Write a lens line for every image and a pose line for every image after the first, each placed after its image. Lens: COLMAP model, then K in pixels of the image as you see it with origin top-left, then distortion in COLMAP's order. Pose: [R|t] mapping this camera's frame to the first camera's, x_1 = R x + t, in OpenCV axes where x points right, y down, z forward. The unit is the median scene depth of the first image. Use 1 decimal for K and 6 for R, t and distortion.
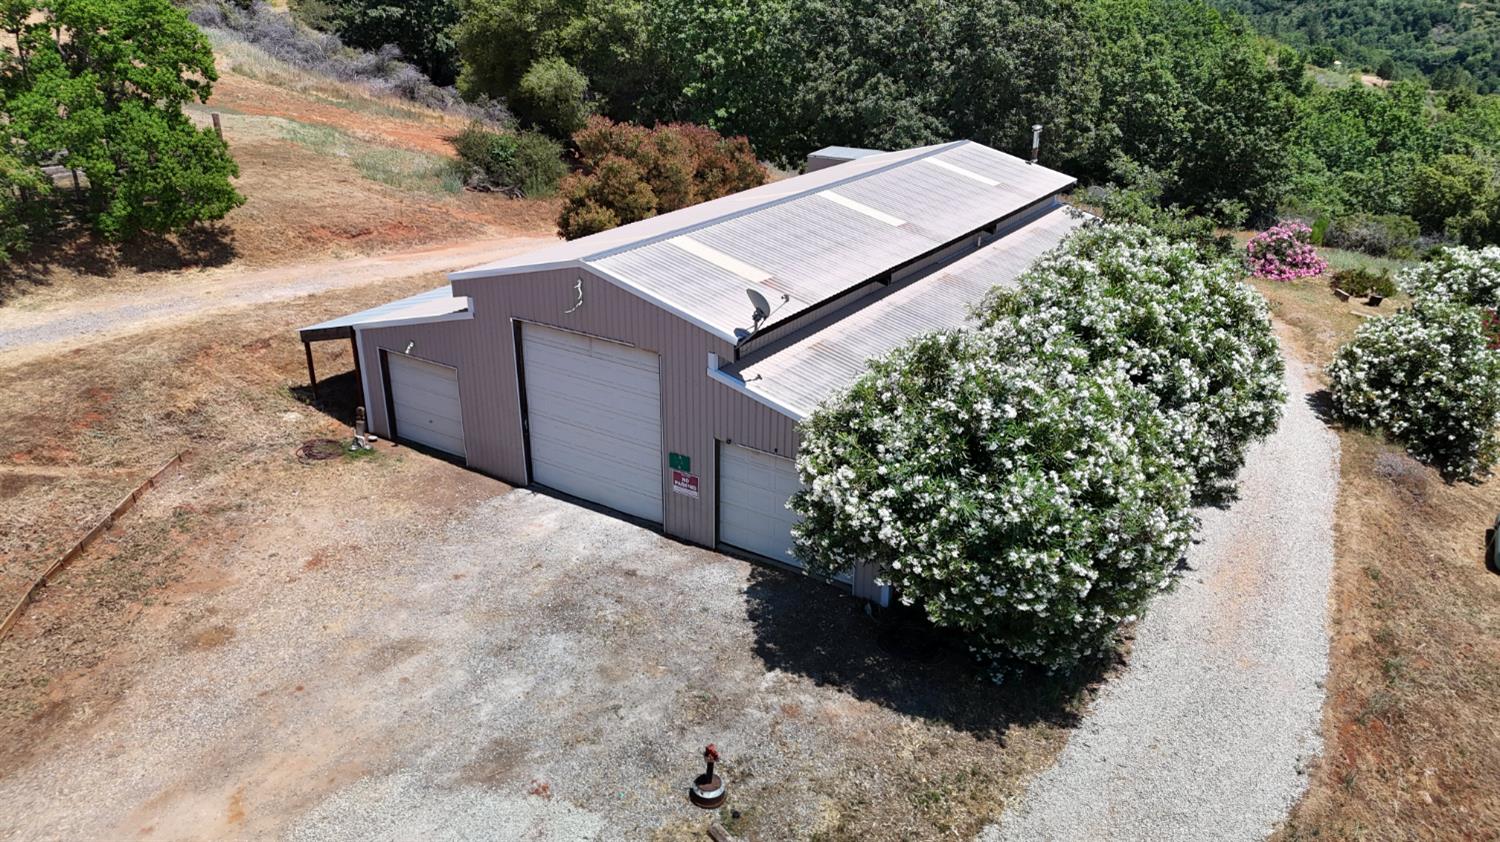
lens RADIAL K [[1074.1, 0, 744.9], [0, 1074.1, 426.6], [0, 0, 1]] dist [0.100682, -0.165858]
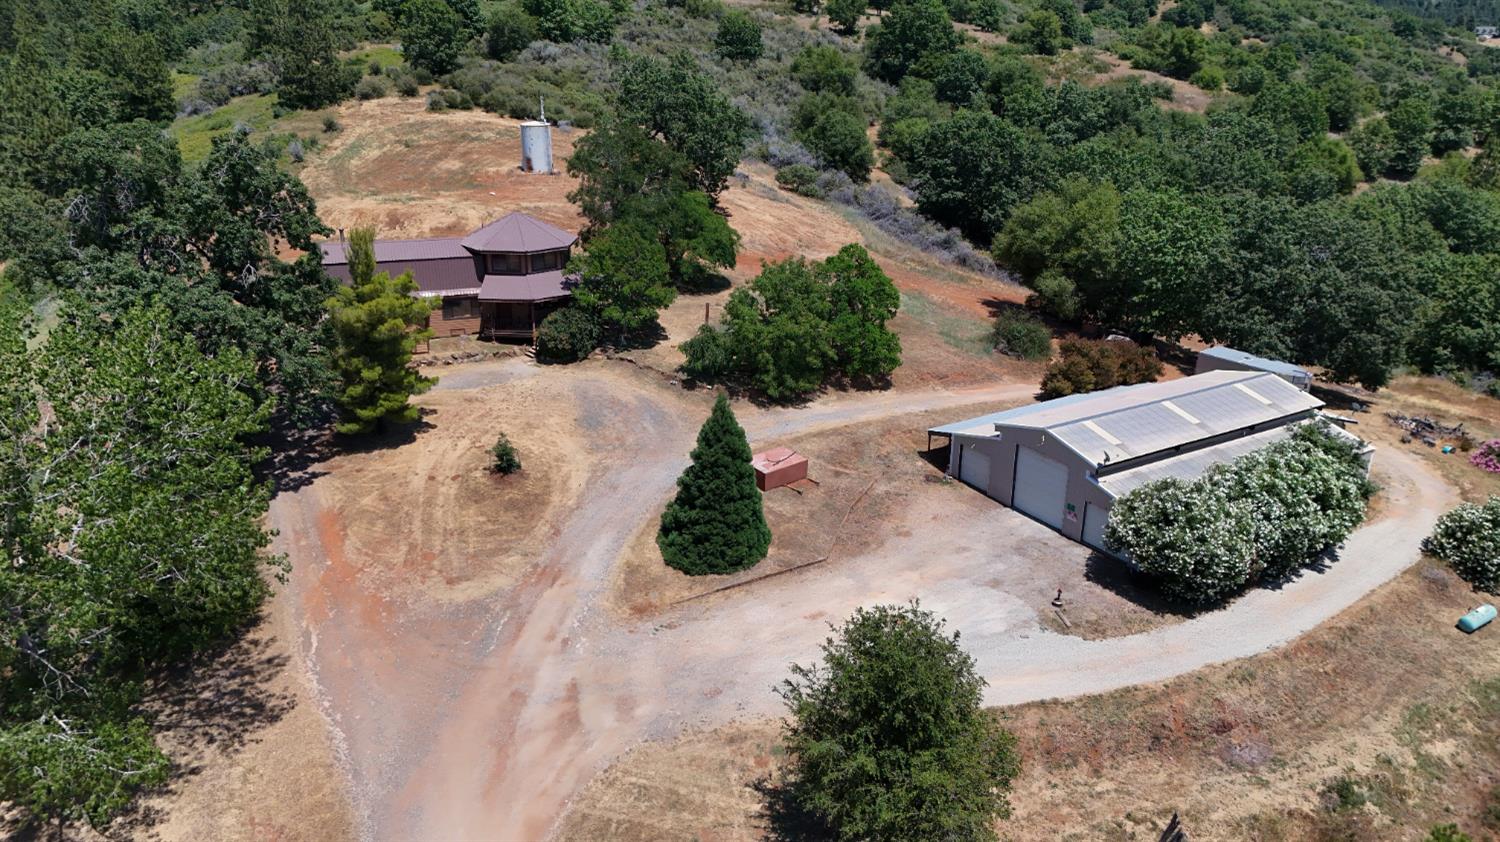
lens RADIAL K [[1074.1, 0, 744.9], [0, 1074.1, 426.6], [0, 0, 1]] dist [0.100682, -0.165858]
pose [[0.901131, 0.149473, -0.406966, 0.262023], [-0.166642, 0.985994, -0.006847, -0.010875], [0.400243, 0.073988, 0.913418, -1.719800]]
